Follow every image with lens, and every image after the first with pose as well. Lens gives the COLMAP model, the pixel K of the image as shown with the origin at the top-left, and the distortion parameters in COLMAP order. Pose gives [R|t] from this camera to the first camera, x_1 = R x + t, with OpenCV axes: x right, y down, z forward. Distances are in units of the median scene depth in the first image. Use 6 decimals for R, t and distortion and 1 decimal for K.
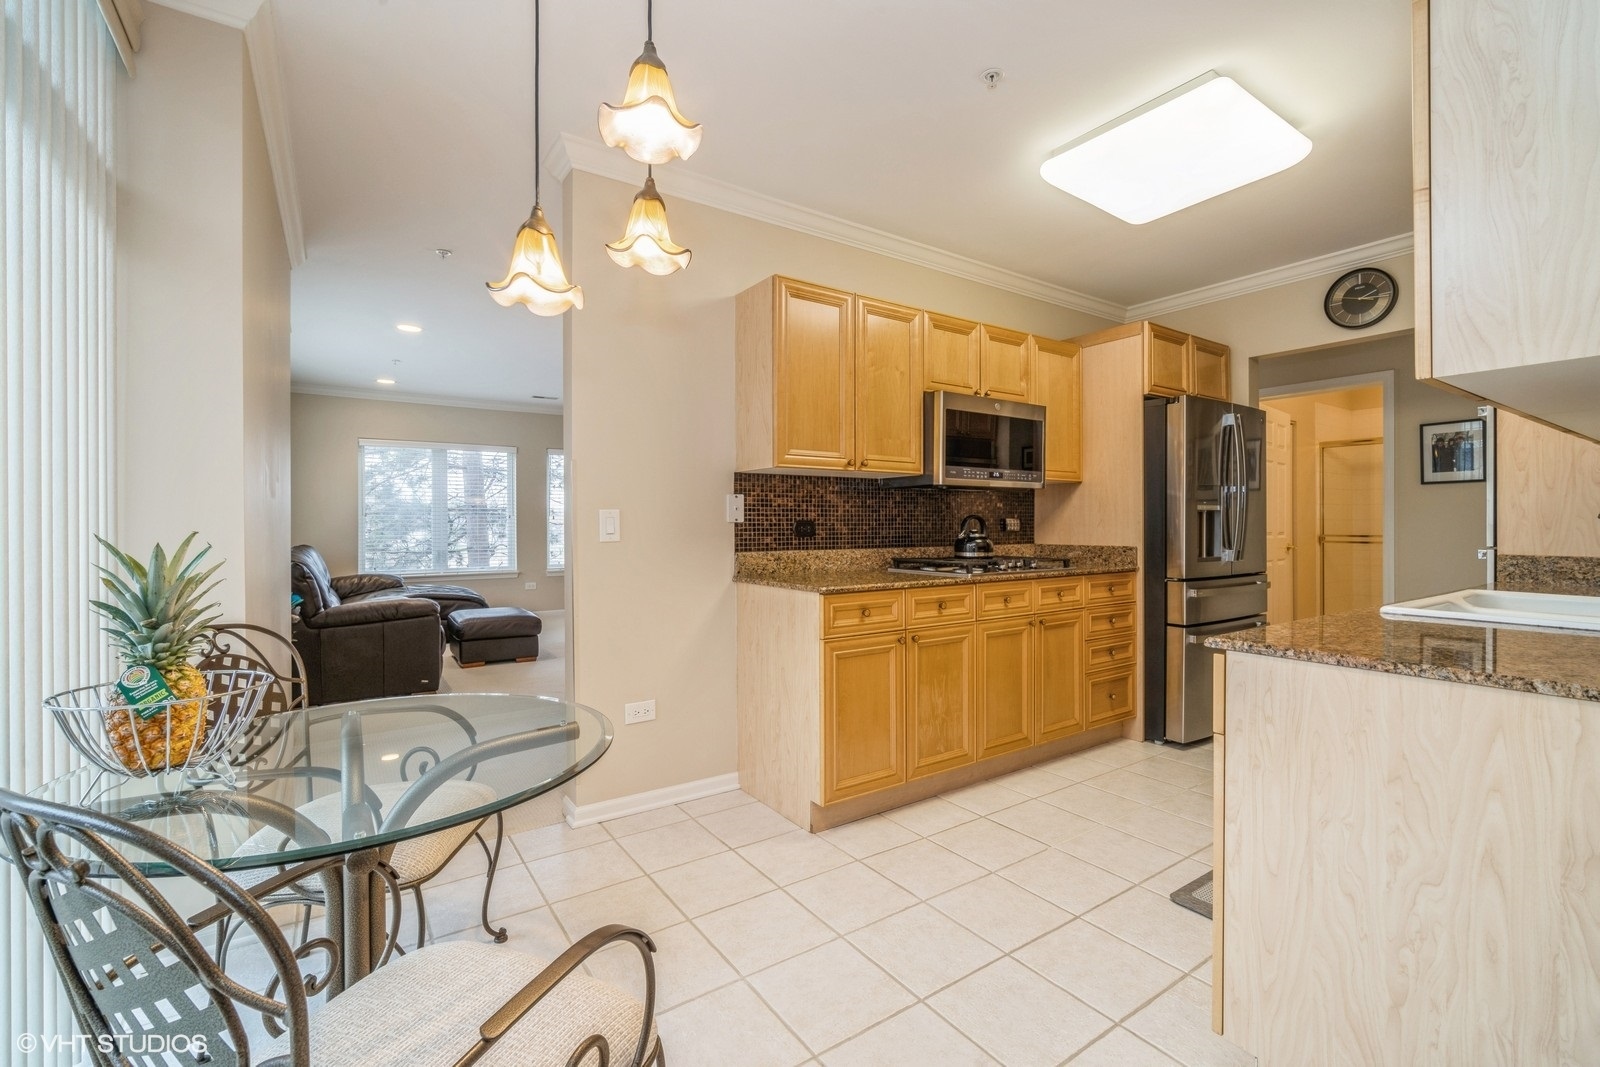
lens RADIAL K [[694.5, 0, 790.7], [0, 694.5, 525.2], [0, 0, 1]] dist [-0.003838, 0.000932]
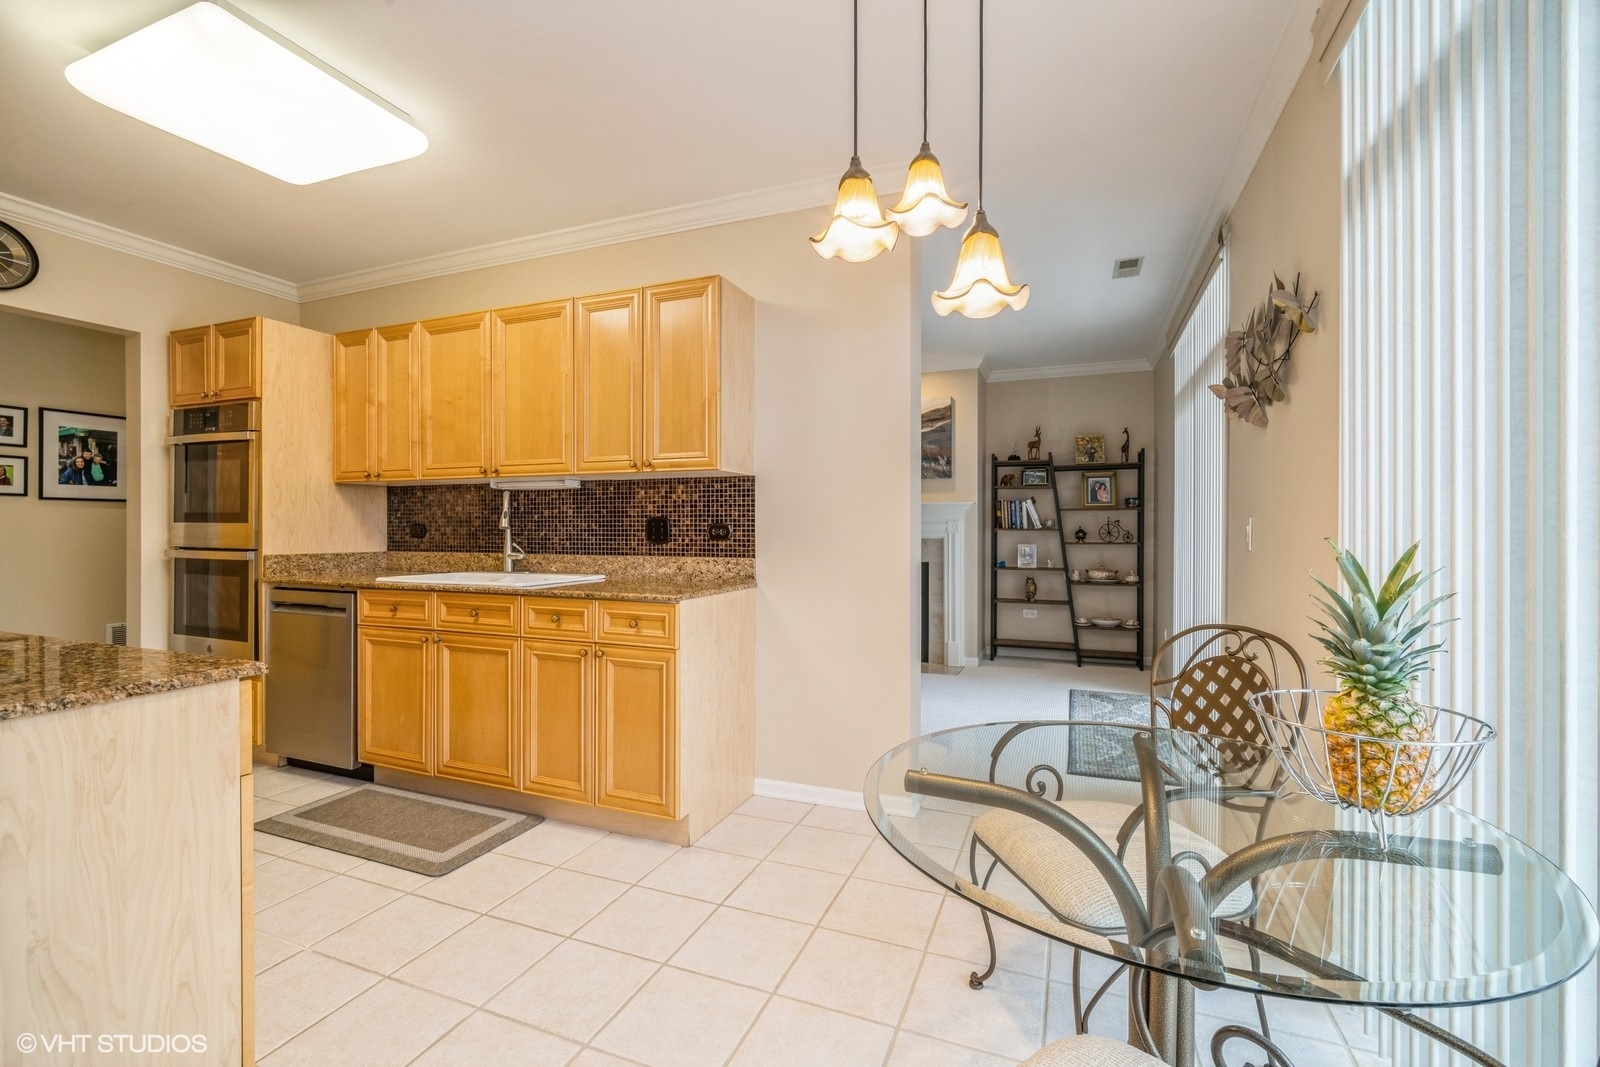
lens RADIAL K [[694.5, 0, 794.4], [0, 694.5, 531.3], [0, 0, 1]] dist [-0.003838, 0.000932]
pose [[-0.554665, -0.002240, 0.832071, -0.285839], [0.003402, 0.999982, 0.004960, -0.001399], [-0.832067, 0.005581, -0.554647, 0.497786]]
